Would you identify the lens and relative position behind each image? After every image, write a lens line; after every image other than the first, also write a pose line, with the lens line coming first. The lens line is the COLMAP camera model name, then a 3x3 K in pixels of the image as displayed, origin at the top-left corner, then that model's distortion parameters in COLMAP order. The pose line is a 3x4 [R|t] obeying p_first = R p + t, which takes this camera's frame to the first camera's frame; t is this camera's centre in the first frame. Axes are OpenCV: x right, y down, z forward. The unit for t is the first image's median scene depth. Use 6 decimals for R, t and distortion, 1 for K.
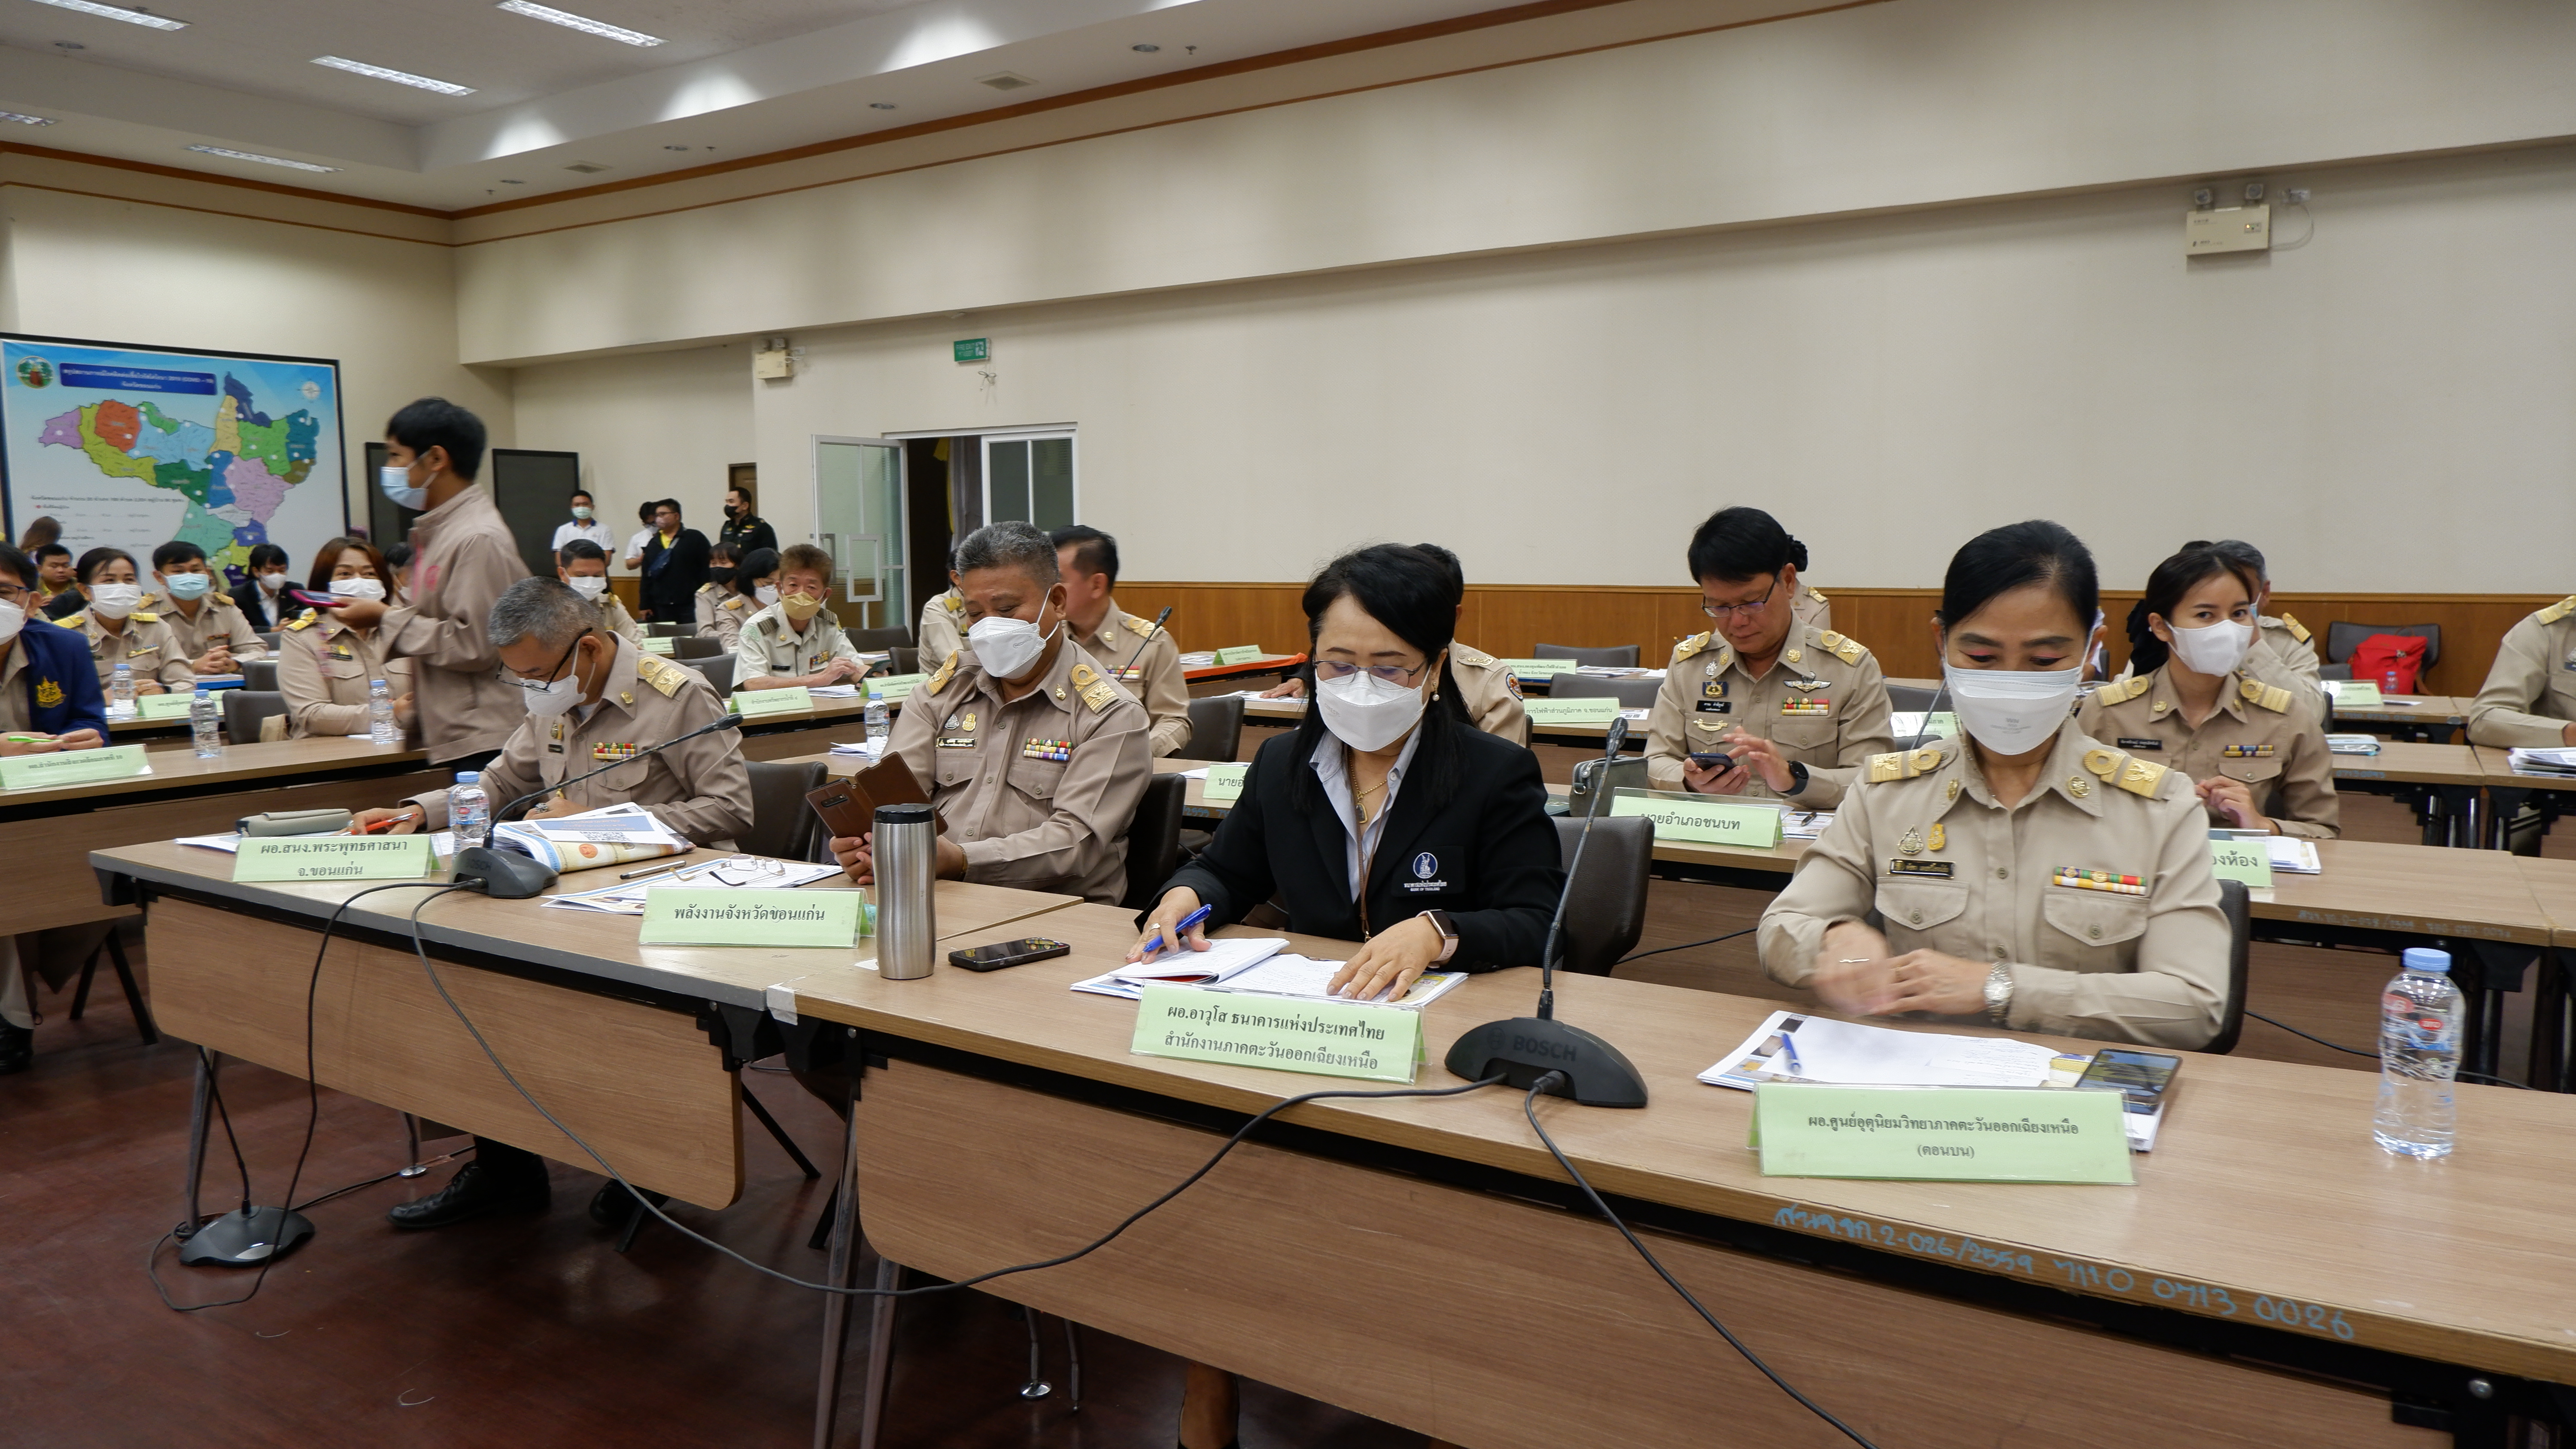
lens RADIAL K [[1697.7, 0, 1287.9], [0, 1697.7, 720.0], [0, 0, 1]] dist [-0.011231, 0.007752]
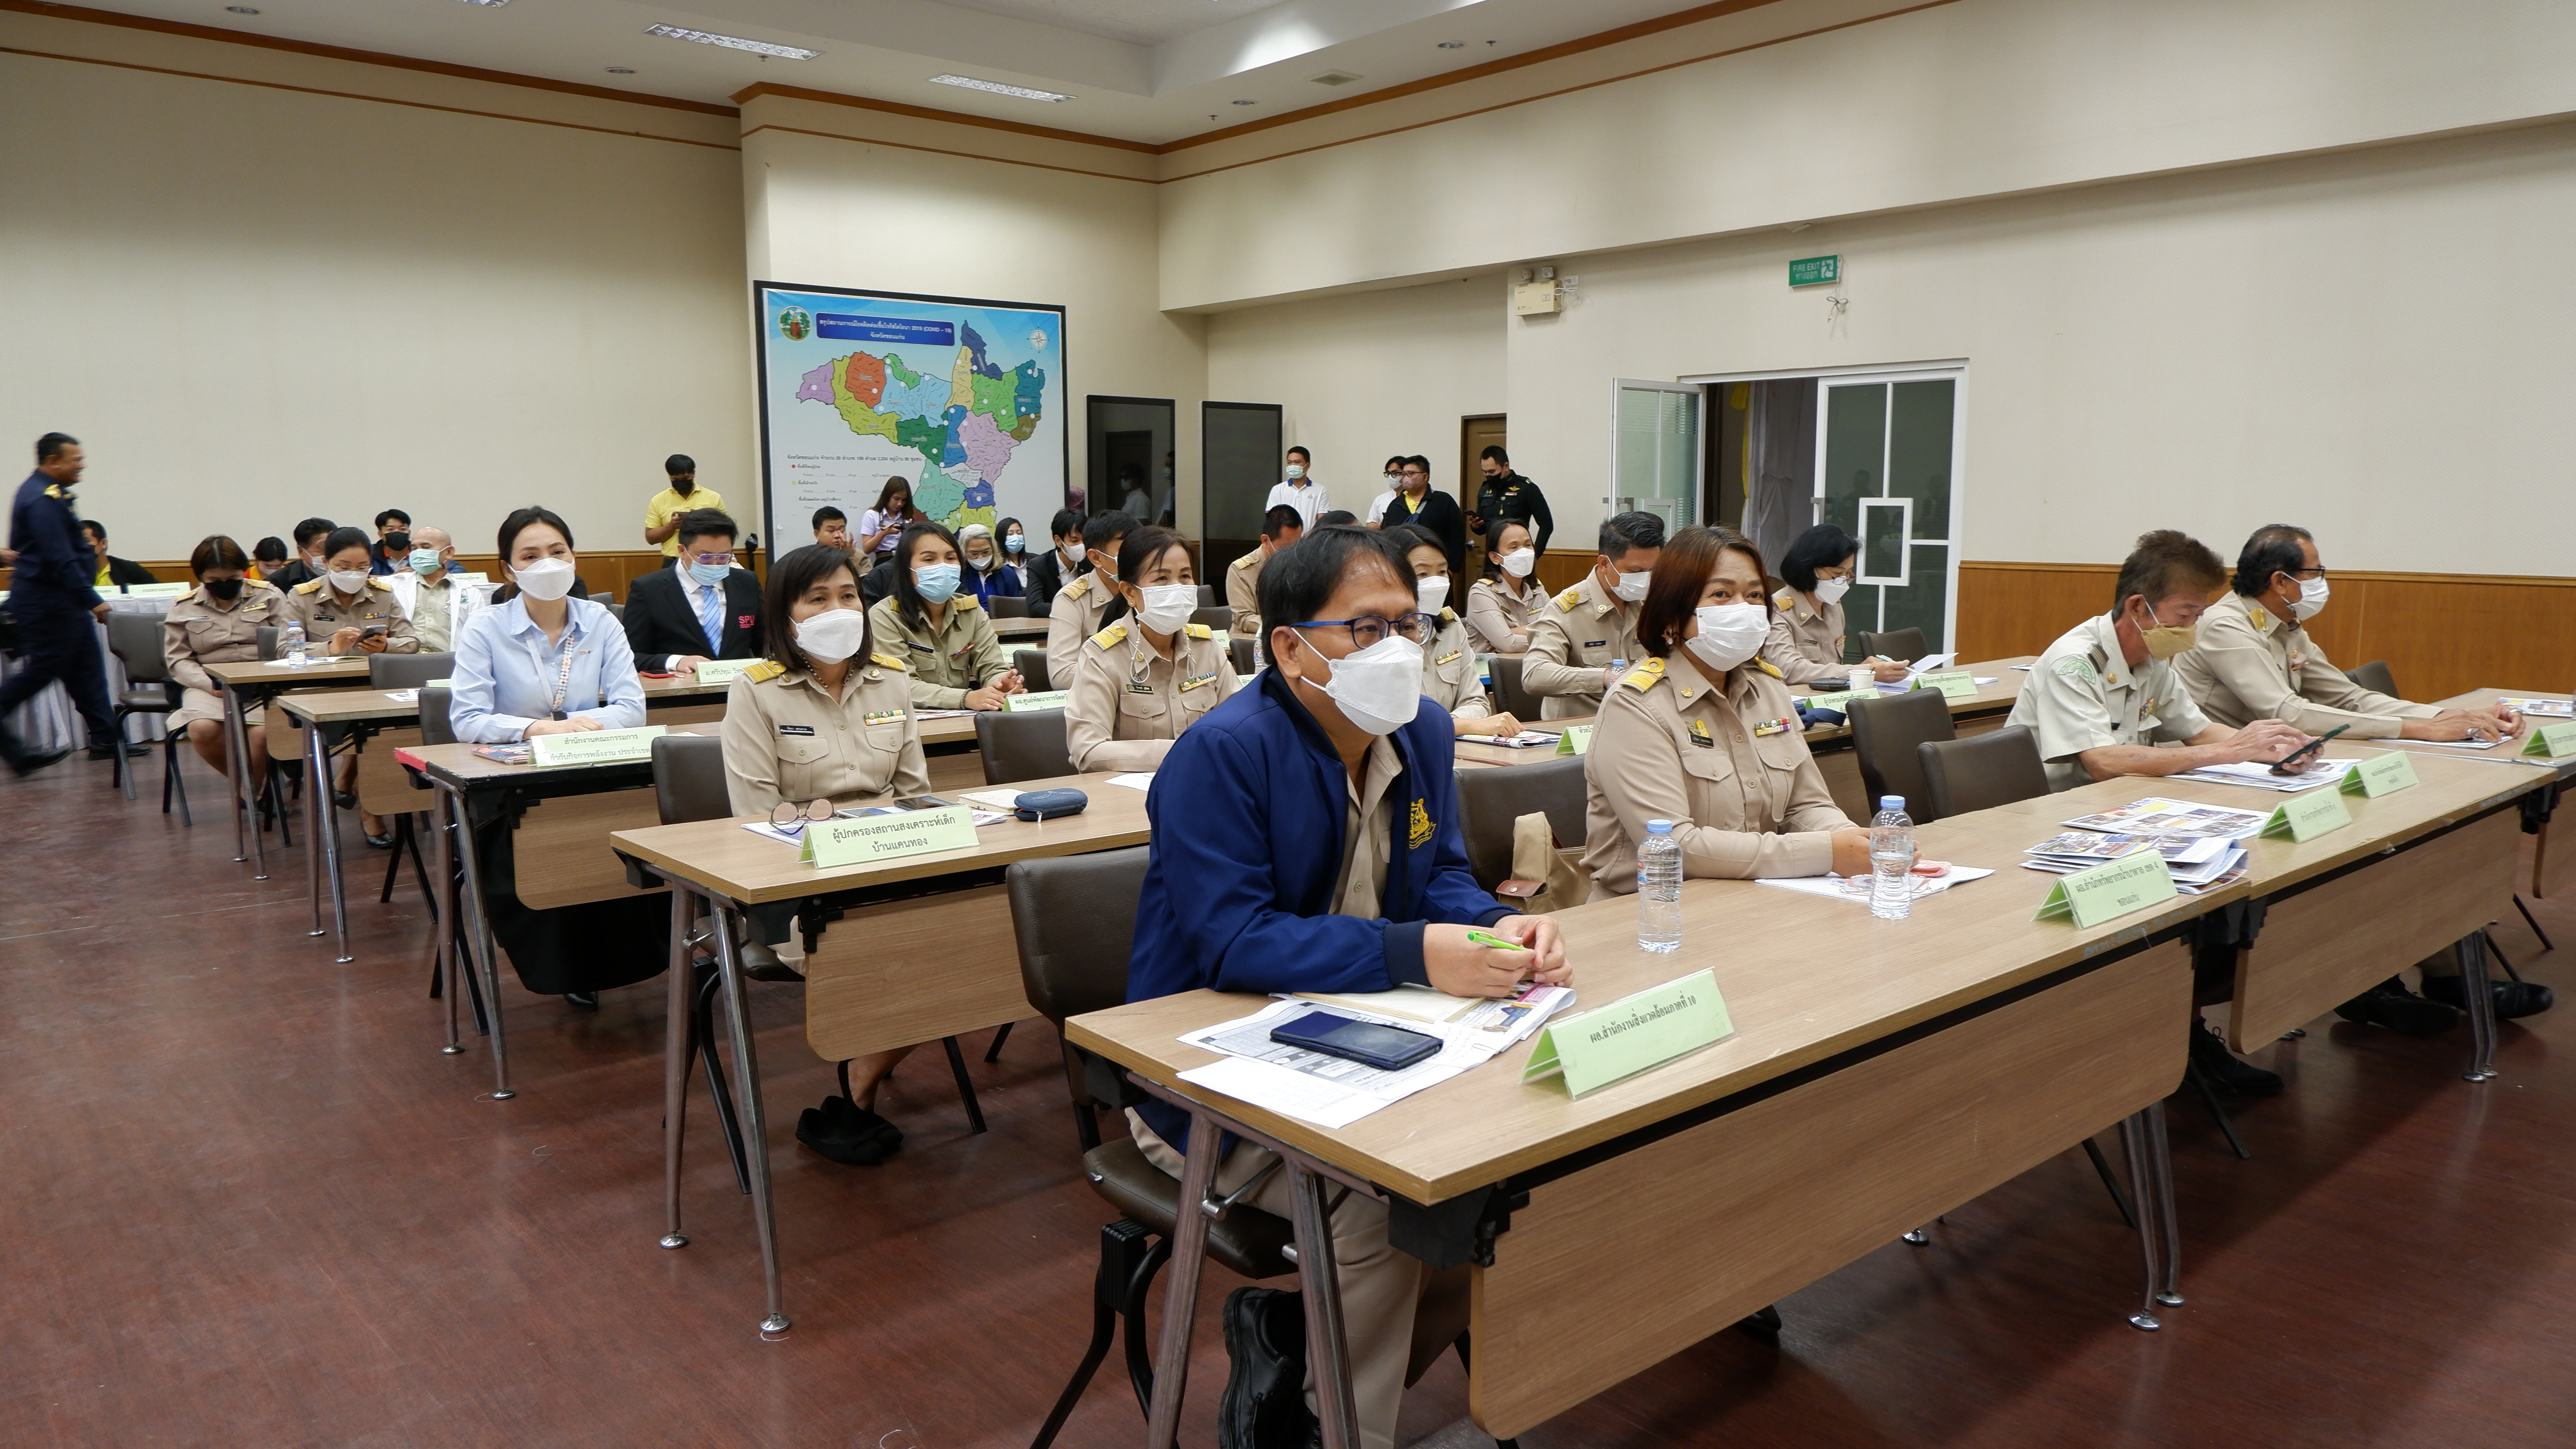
lens RADIAL K [[1697.7, 0, 1299.8], [0, 1697.7, 737.6], [0, 0, 1]] dist [-0.011231, 0.007752]
pose [[0.961591, 0.042683, -0.271148, -0.186222], [-0.032999, 0.998647, 0.040178, -0.019692], [0.272496, -0.029687, 0.961699, 0.144353]]
